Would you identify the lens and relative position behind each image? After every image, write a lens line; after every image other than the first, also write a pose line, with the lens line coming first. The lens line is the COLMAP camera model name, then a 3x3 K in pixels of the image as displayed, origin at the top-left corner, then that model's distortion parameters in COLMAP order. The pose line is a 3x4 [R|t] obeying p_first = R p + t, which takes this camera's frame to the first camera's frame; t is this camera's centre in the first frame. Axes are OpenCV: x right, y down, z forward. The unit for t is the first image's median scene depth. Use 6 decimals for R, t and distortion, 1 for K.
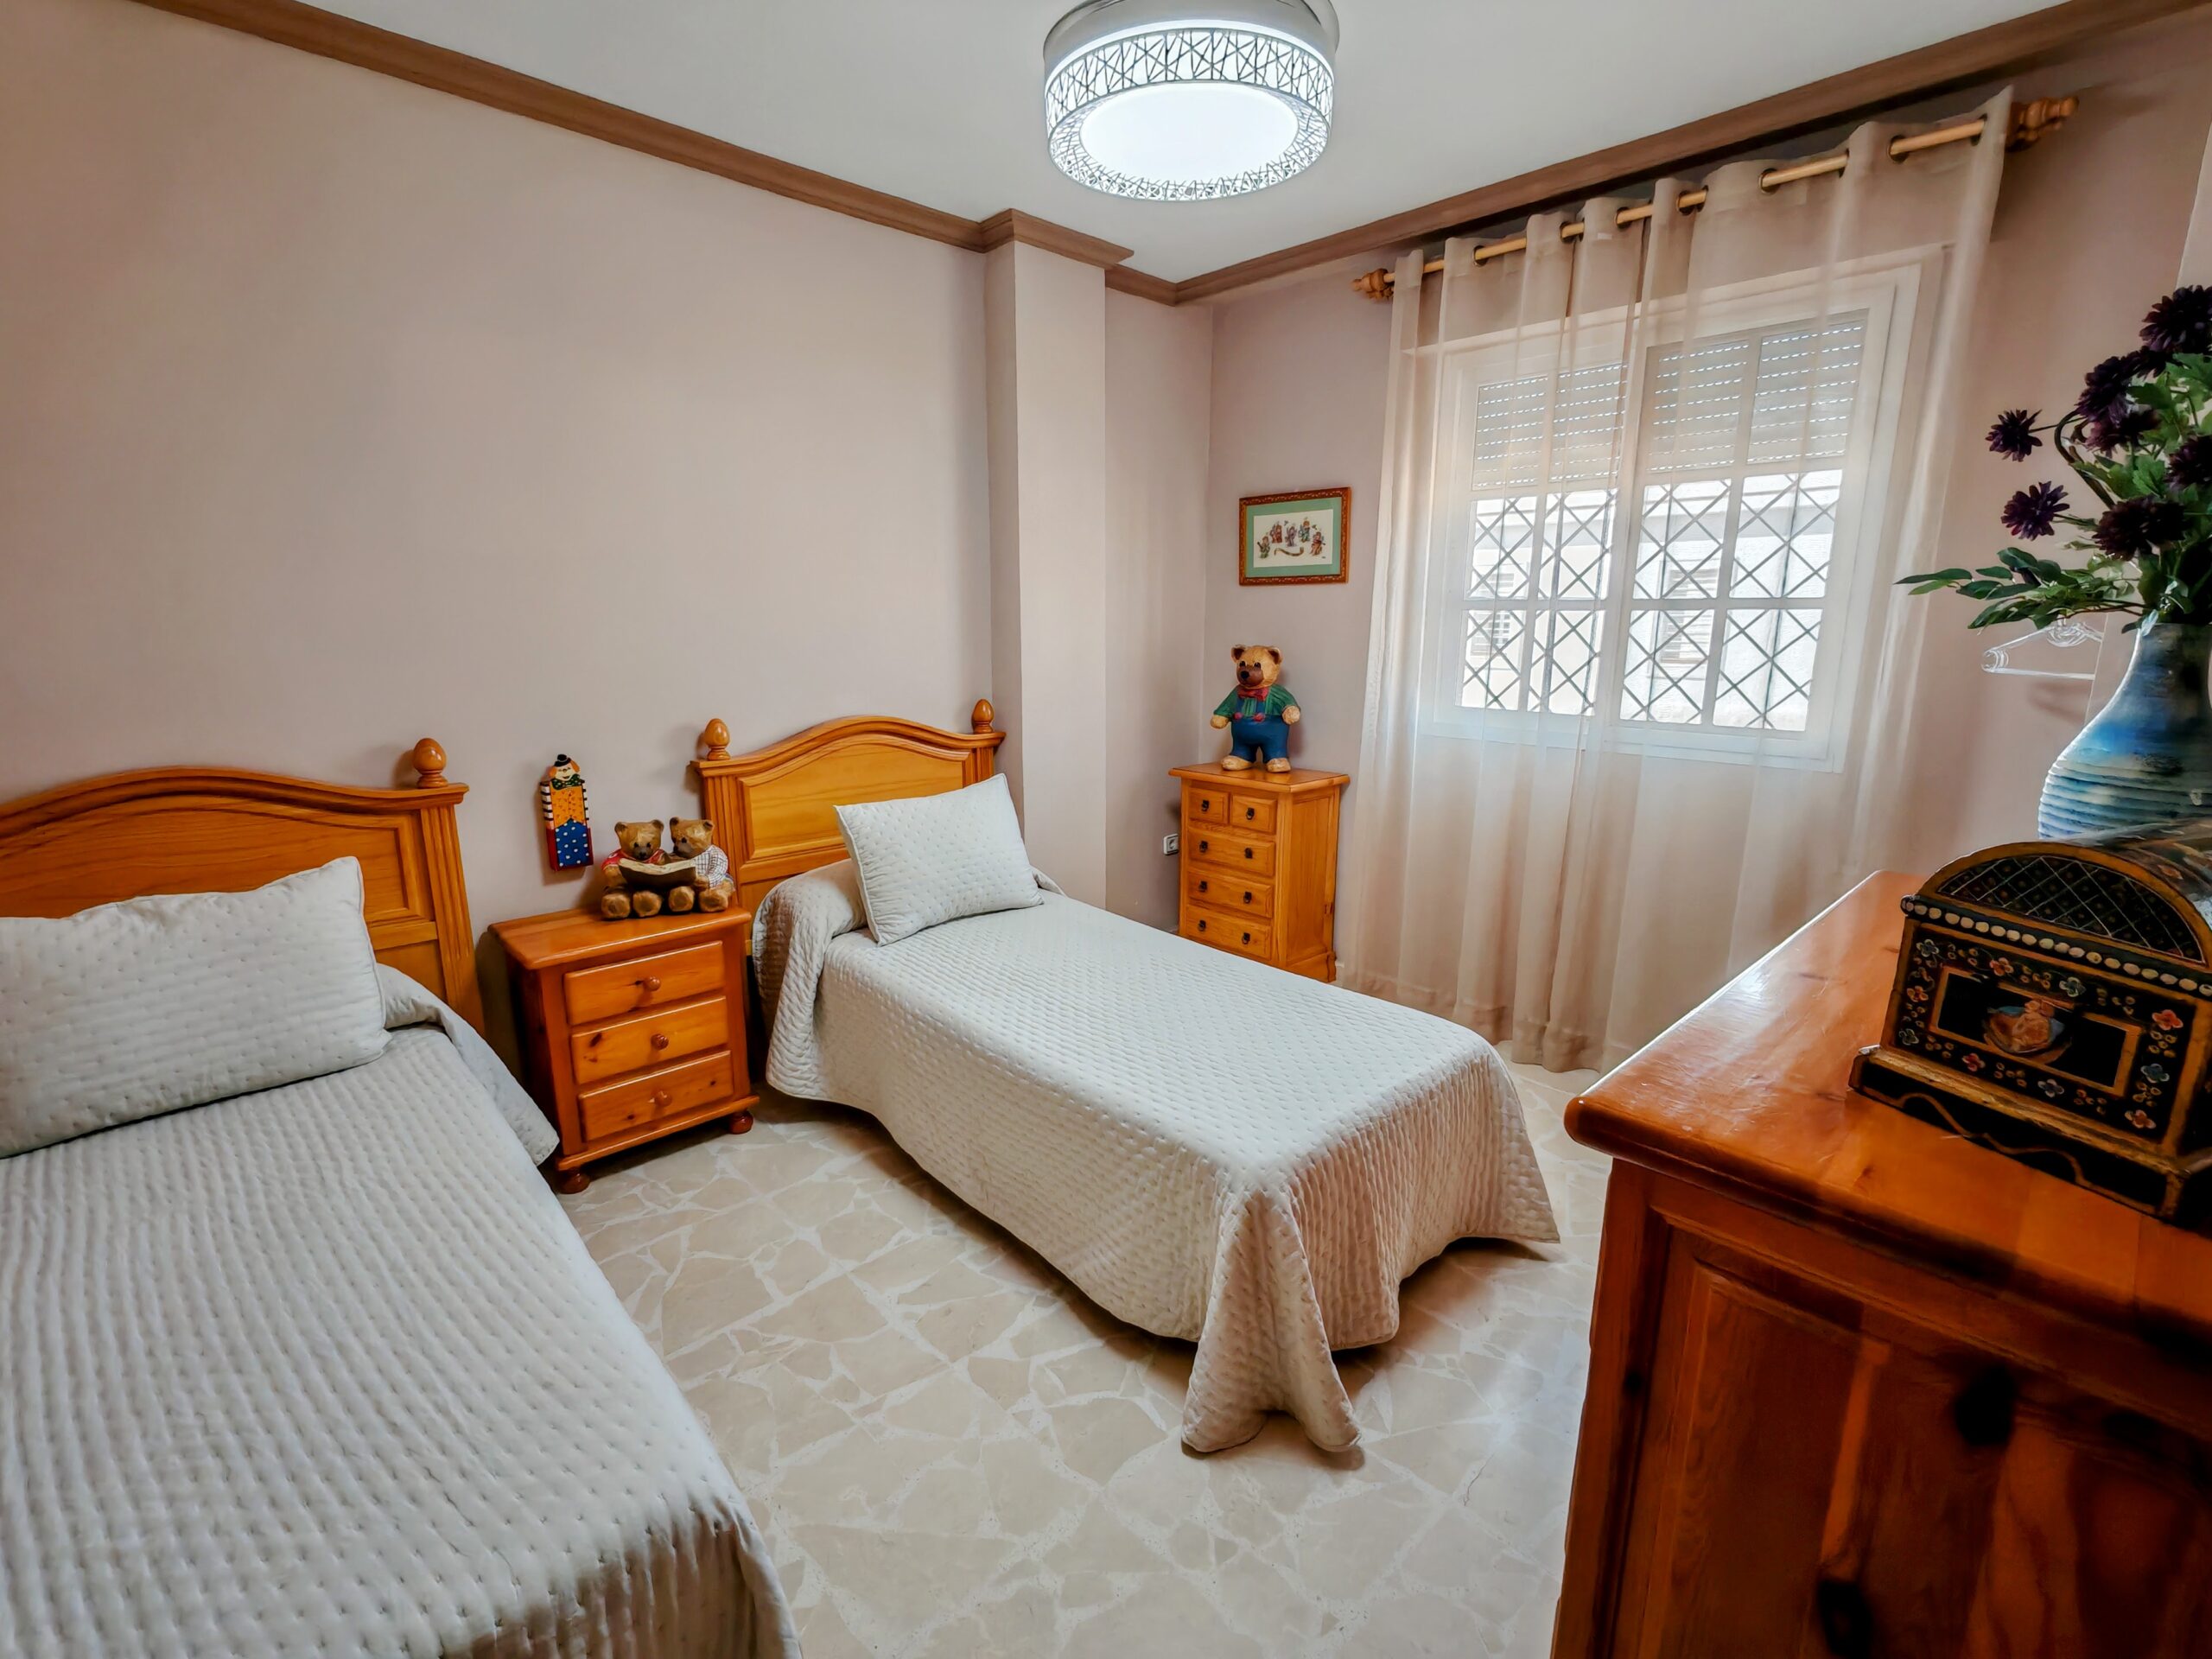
lens RADIAL K [[1016.0, 0, 1100.2], [0, 1016.0, 841.6], [0, 0, 1]] dist [-0.005608, 0.003599]
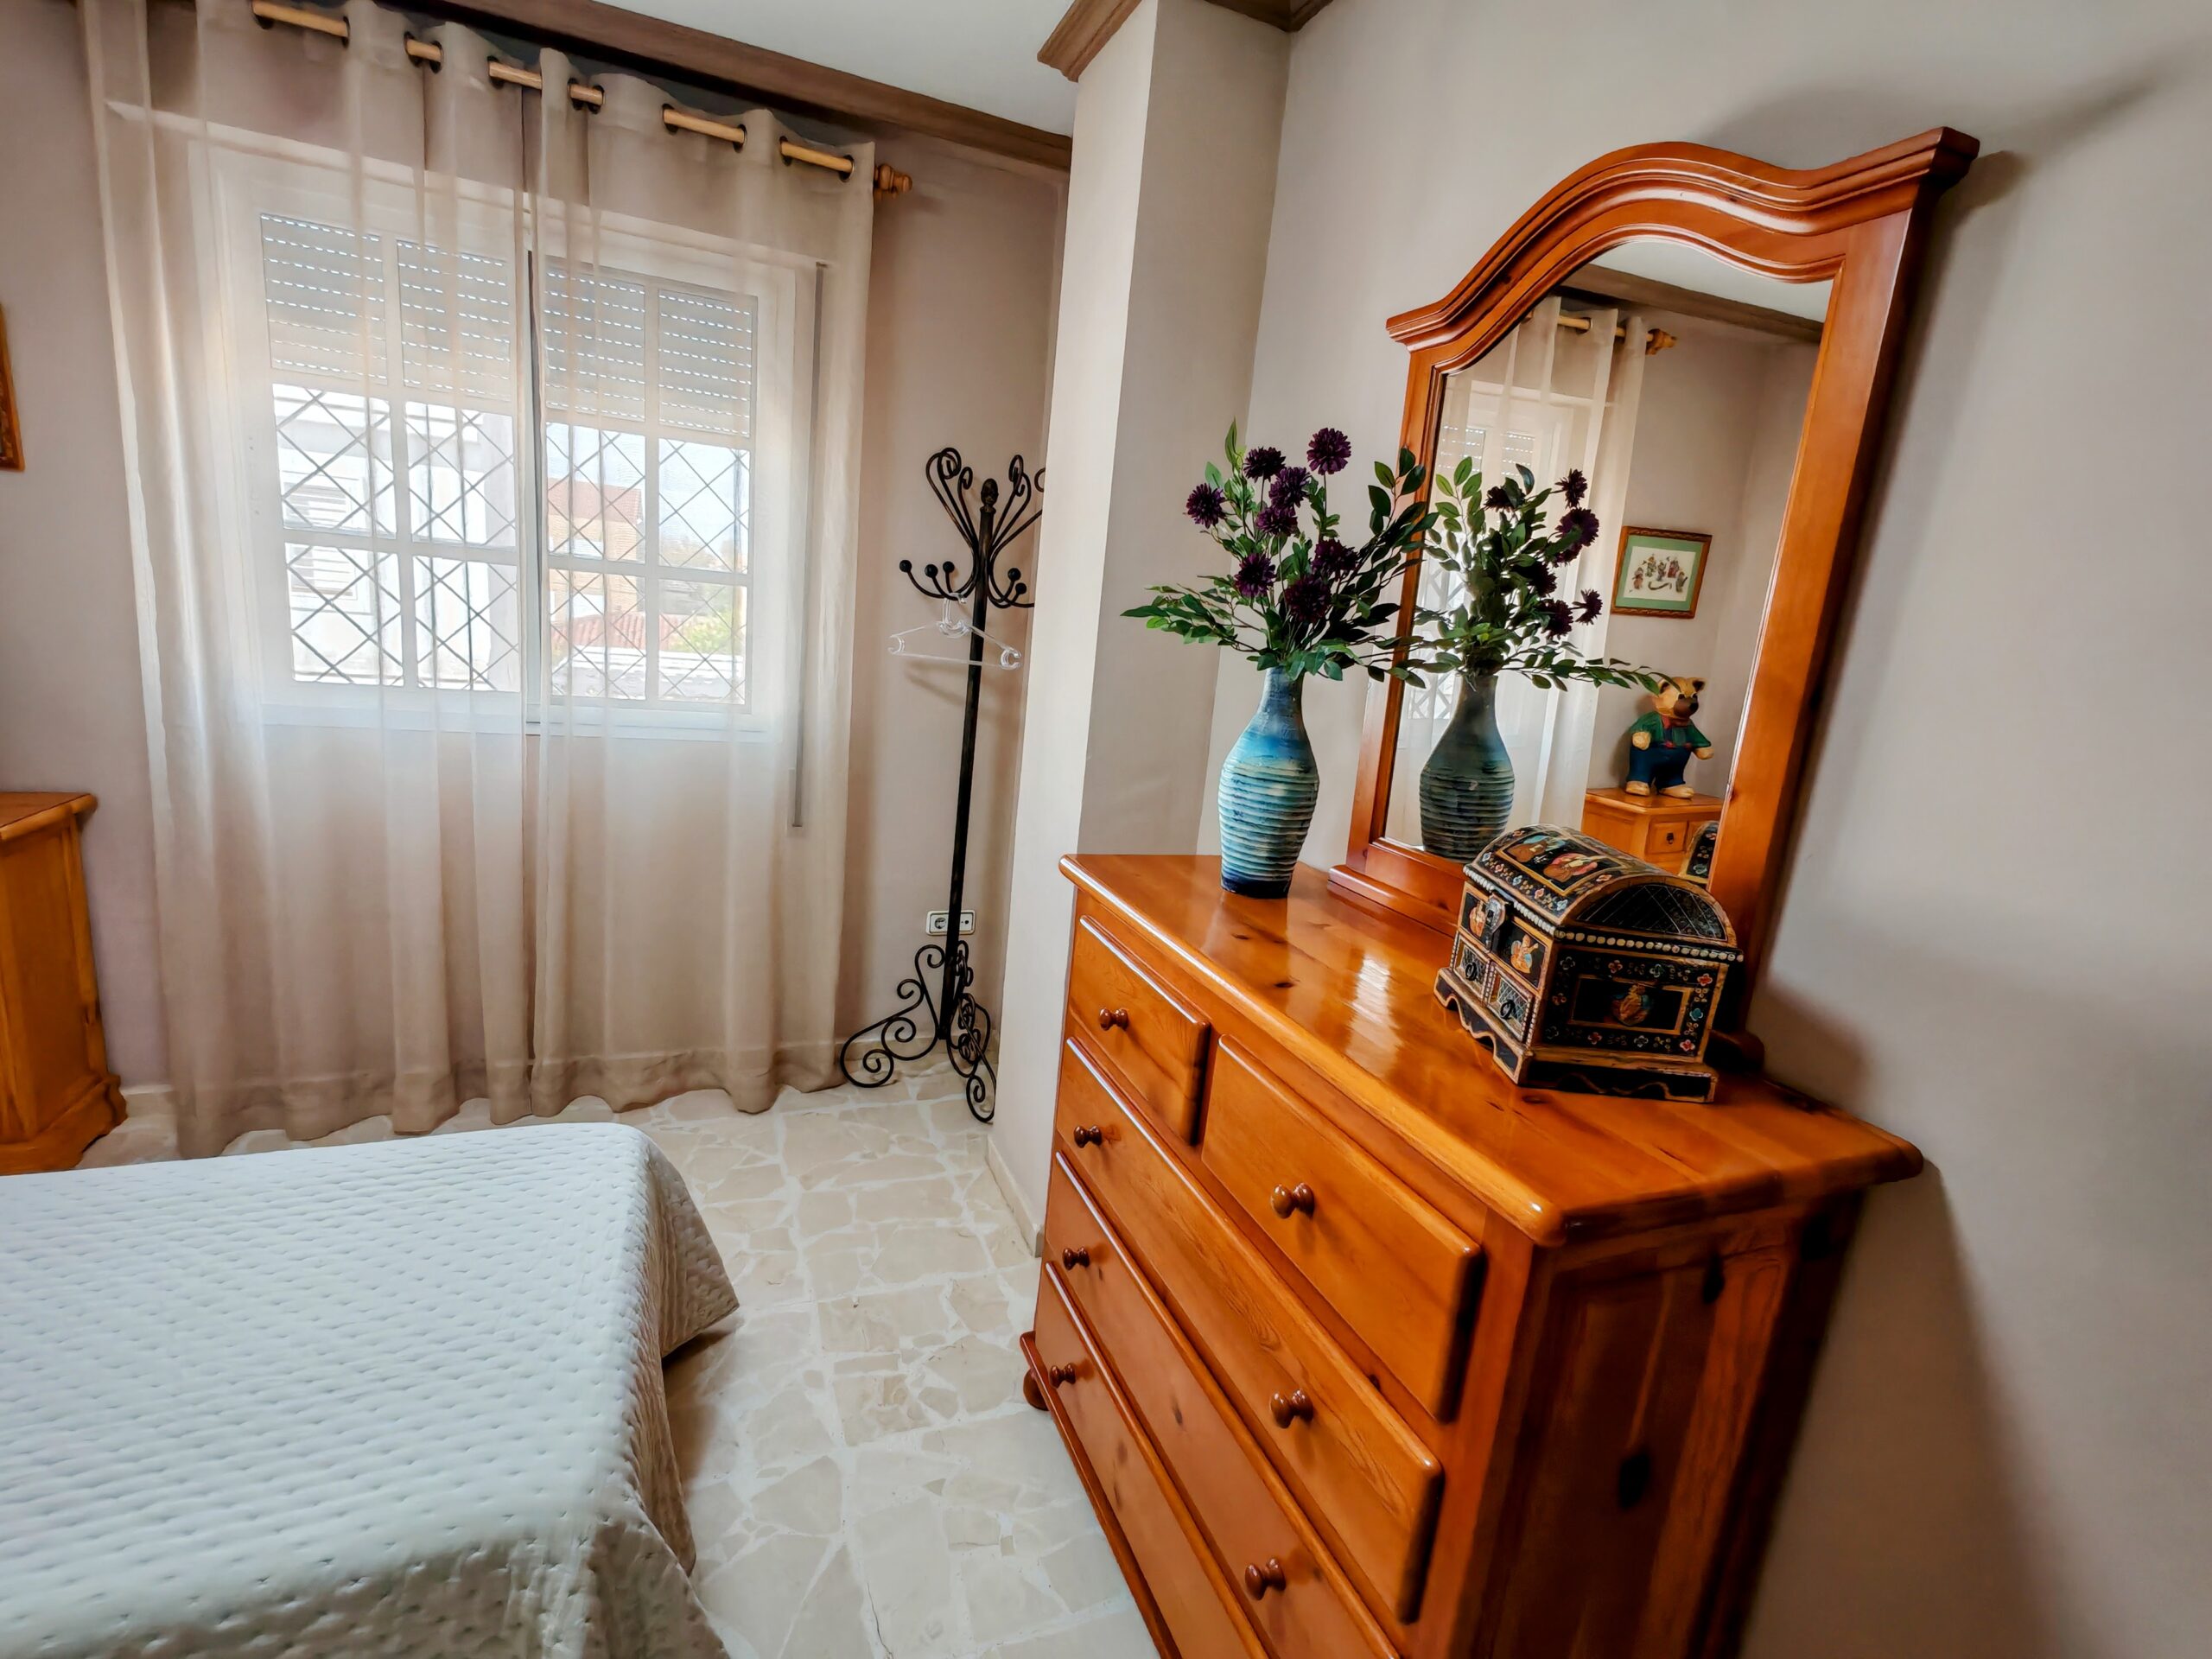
lens RADIAL K [[1016.0, 0, 1112.3], [0, 1016.0, 837.9], [0, 0, 1]] dist [-0.005608, 0.003599]
pose [[0.352531, -0.170746, 0.920091, -0.188014], [0.109901, 0.983963, 0.140491, -0.101928], [-0.929324, 0.051592, 0.365643, 0.363904]]
